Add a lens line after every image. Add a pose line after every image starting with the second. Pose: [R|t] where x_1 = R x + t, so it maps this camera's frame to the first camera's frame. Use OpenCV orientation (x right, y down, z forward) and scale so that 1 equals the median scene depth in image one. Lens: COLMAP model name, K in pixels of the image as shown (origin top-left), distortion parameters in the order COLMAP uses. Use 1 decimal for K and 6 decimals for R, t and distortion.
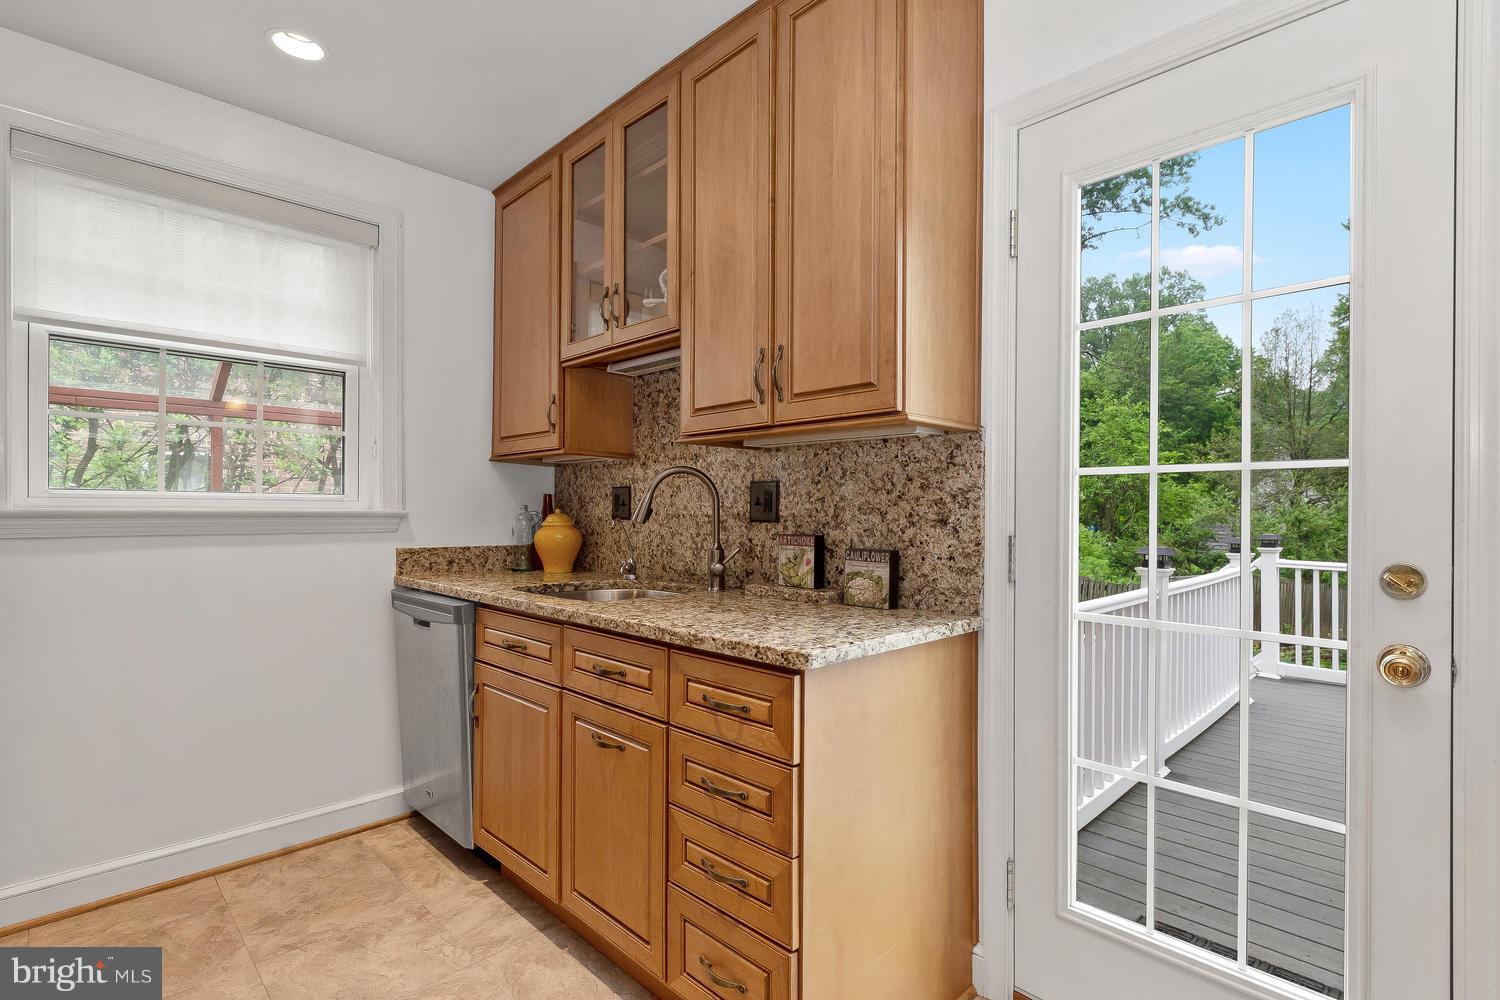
lens RADIAL K [[708.5, 0, 791.7], [0, 708.5, 507.0], [0, 0, 1]] dist [0.013628, -0.009231]
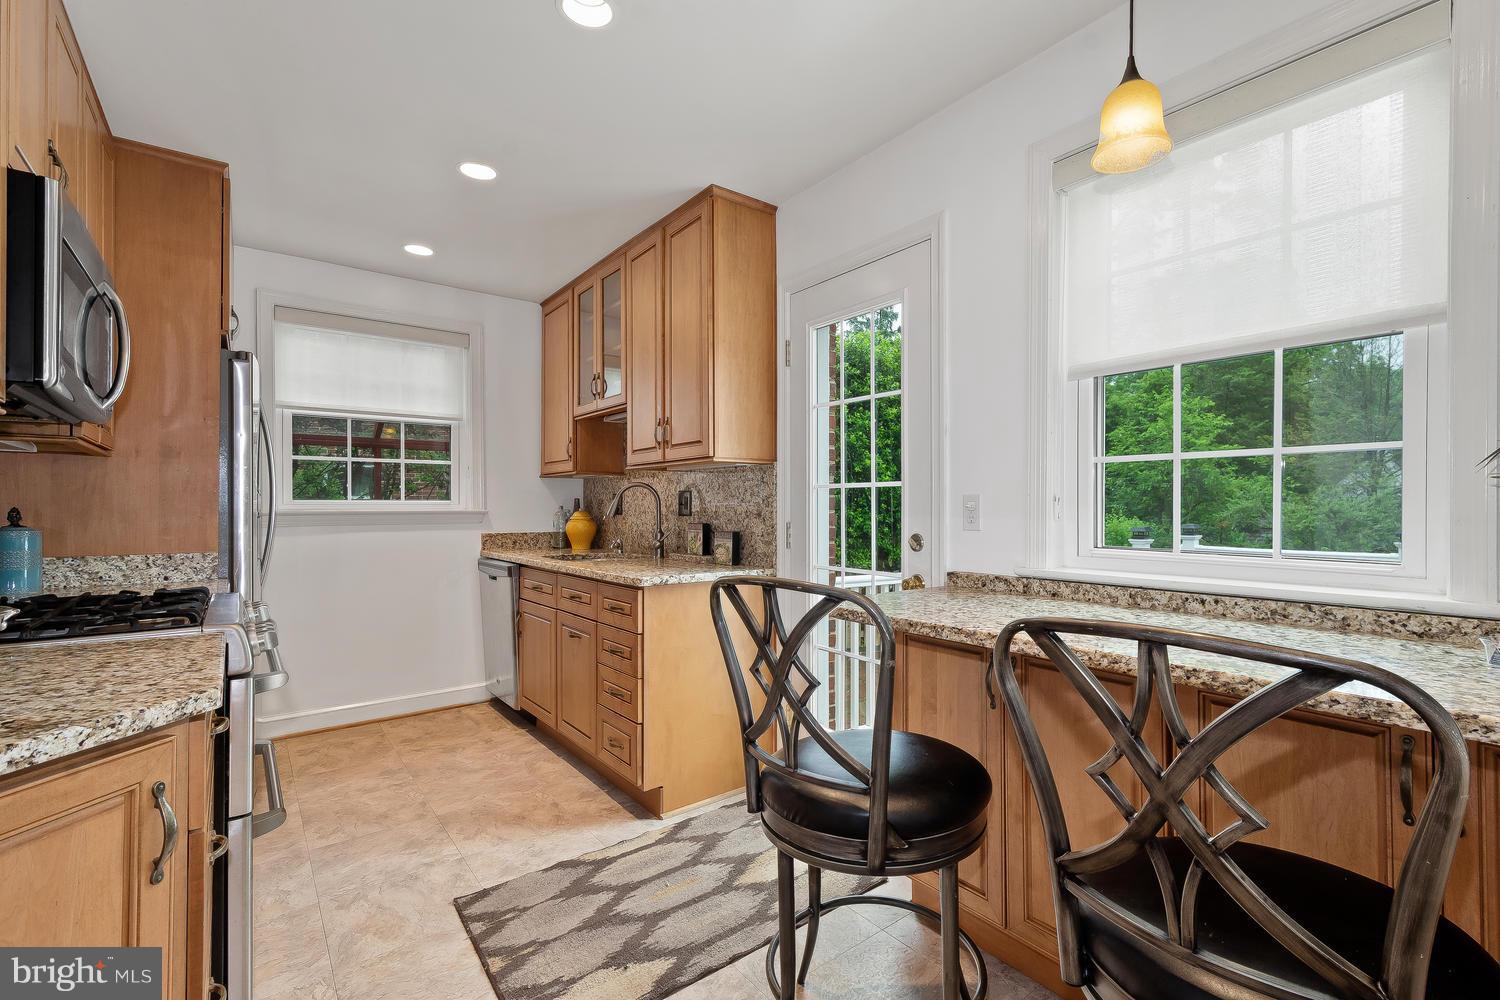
lens RADIAL K [[680.4, 0, 801.5], [0, 680.4, 500.8], [0, 0, 1]] dist [0.011206, -0.000464]
pose [[0.992525, -0.008262, -0.121761, 0.462039], [0.008073, 0.999965, -0.002045, -0.008630], [0.121774, 0.001047, 0.992557, -0.582409]]
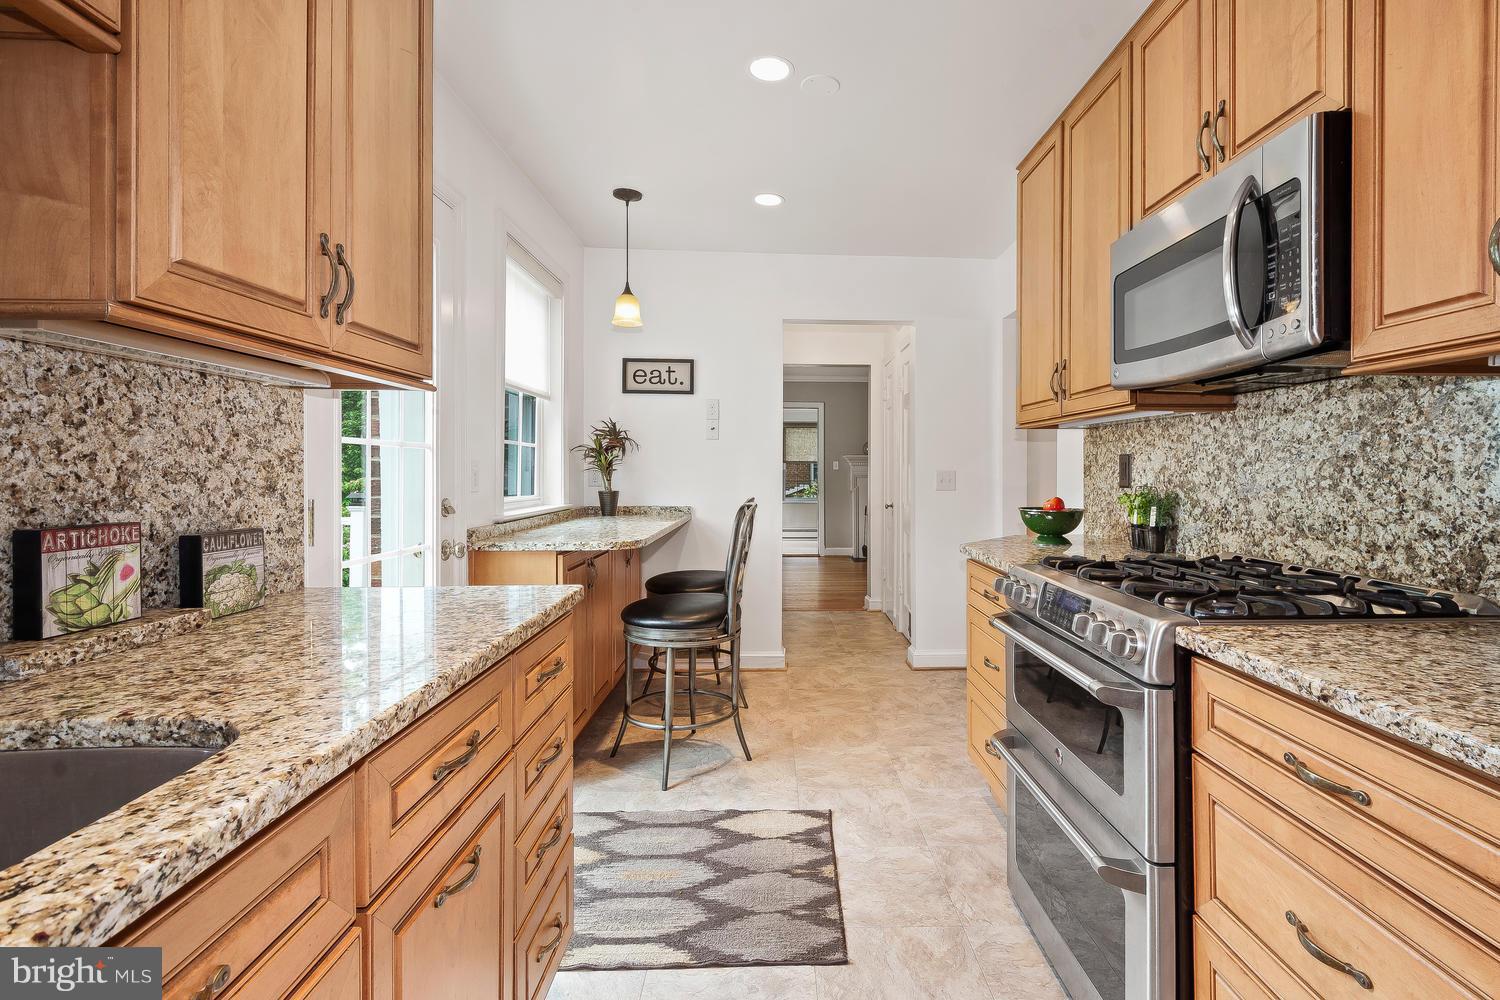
lens RADIAL K [[680.4, 0, 801.5], [0, 680.4, 500.8], [0, 0, 1]] dist [0.011206, -0.000464]
pose [[-0.716804, -0.039752, 0.696141, -0.714011], [-0.012405, 0.998943, 0.044270, -0.007387], [-0.697164, 0.023098, -0.716539, 1.012082]]
